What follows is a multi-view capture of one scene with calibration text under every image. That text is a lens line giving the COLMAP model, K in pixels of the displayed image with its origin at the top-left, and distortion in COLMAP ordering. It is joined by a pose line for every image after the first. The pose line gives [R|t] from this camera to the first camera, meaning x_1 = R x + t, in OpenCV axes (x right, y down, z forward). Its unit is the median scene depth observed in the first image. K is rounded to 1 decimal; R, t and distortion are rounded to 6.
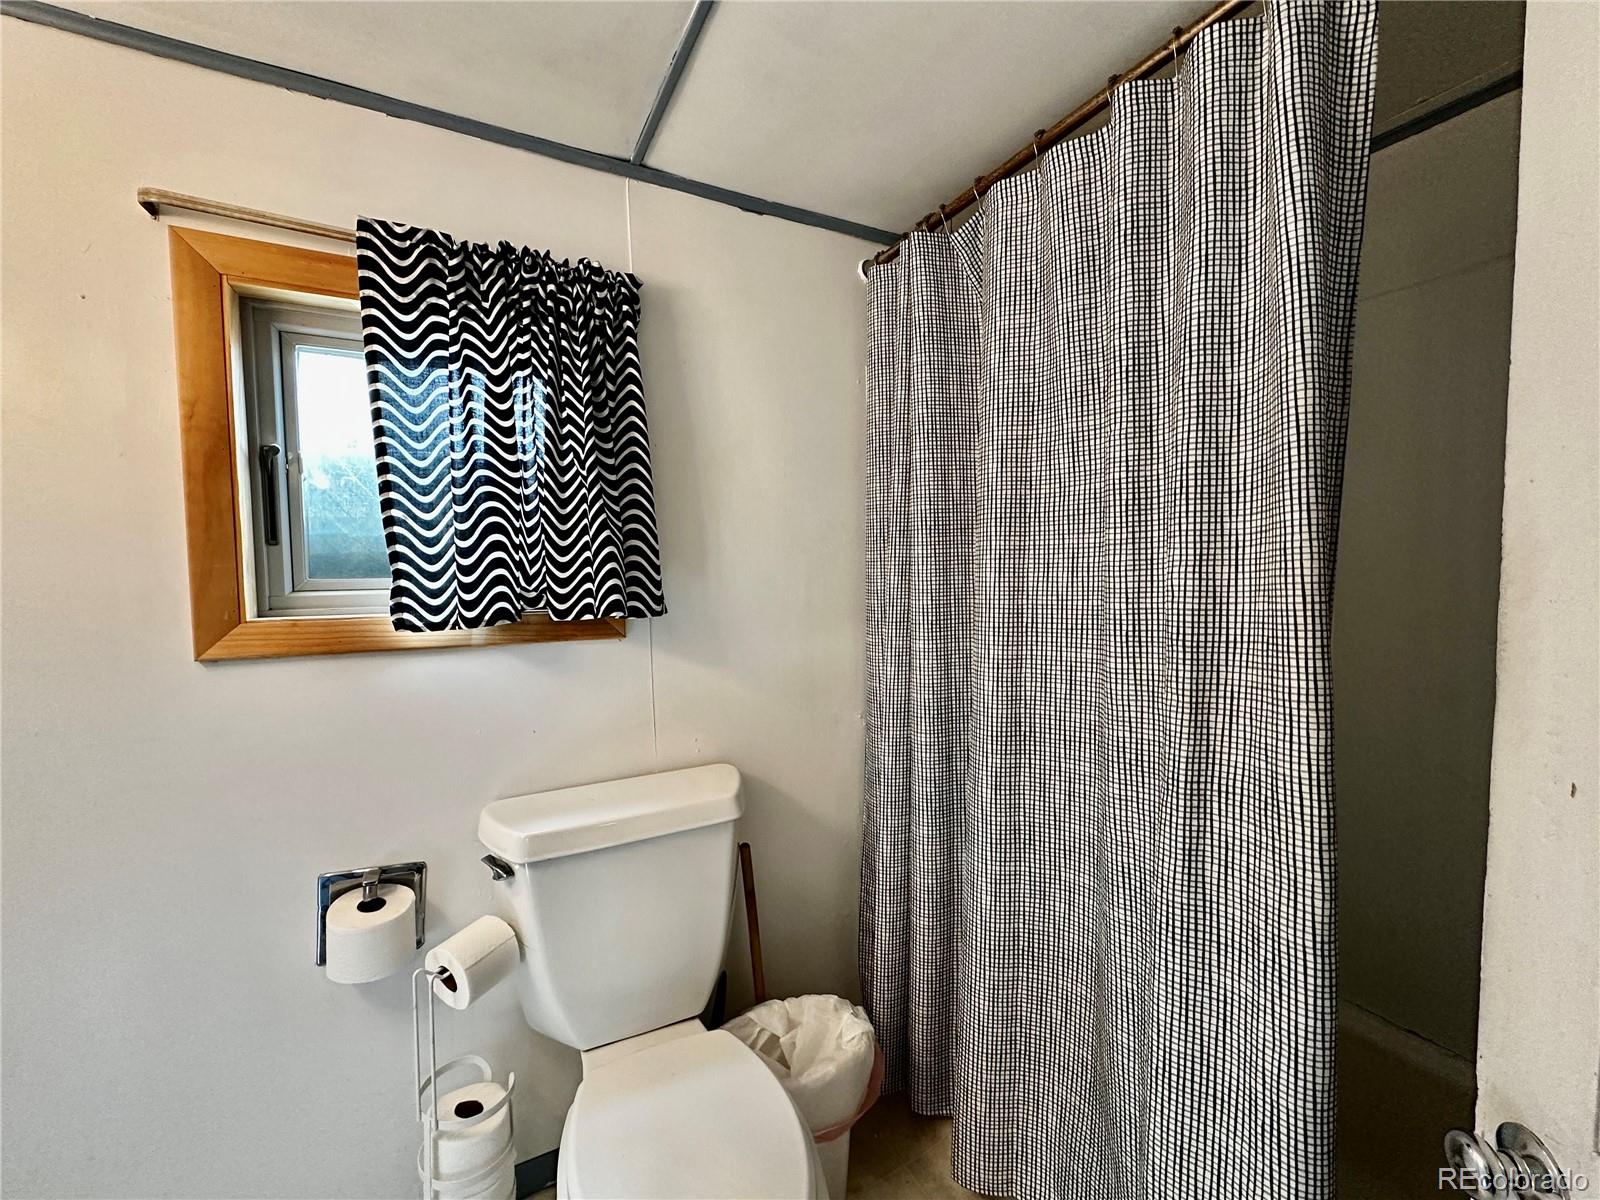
lens RADIAL K [[644.2, 0, 794.4], [0, 644.2, 602.3], [0, 0, 1]] dist [-0.000225, 0.000027]
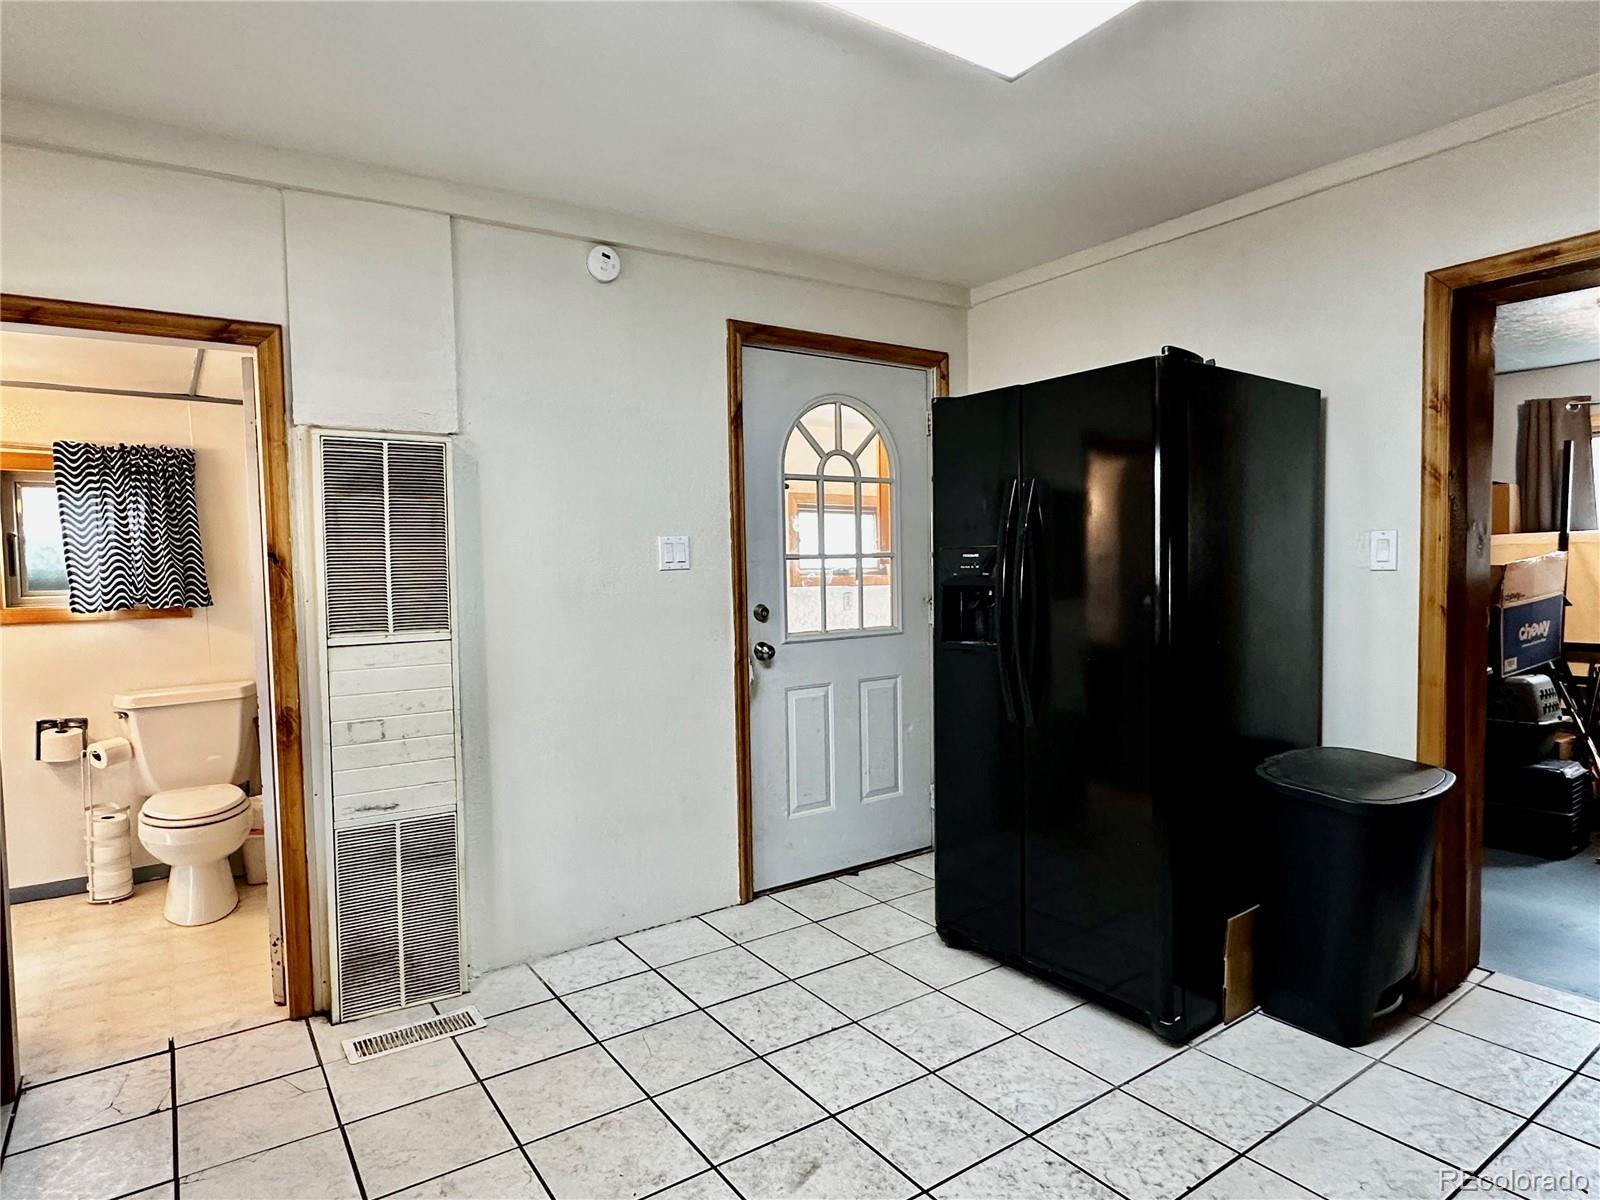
lens RADIAL K [[928.3, 0, 804.6], [0, 928.3, 600.3], [0, 0, 1]] dist [0.003760, 0.000167]
pose [[0.992504, -0.001815, 0.122198, 1.537352], [0.000596, 0.999950, 0.010013, -0.031828], [-0.122210, -0.009866, 0.992455, -2.560295]]
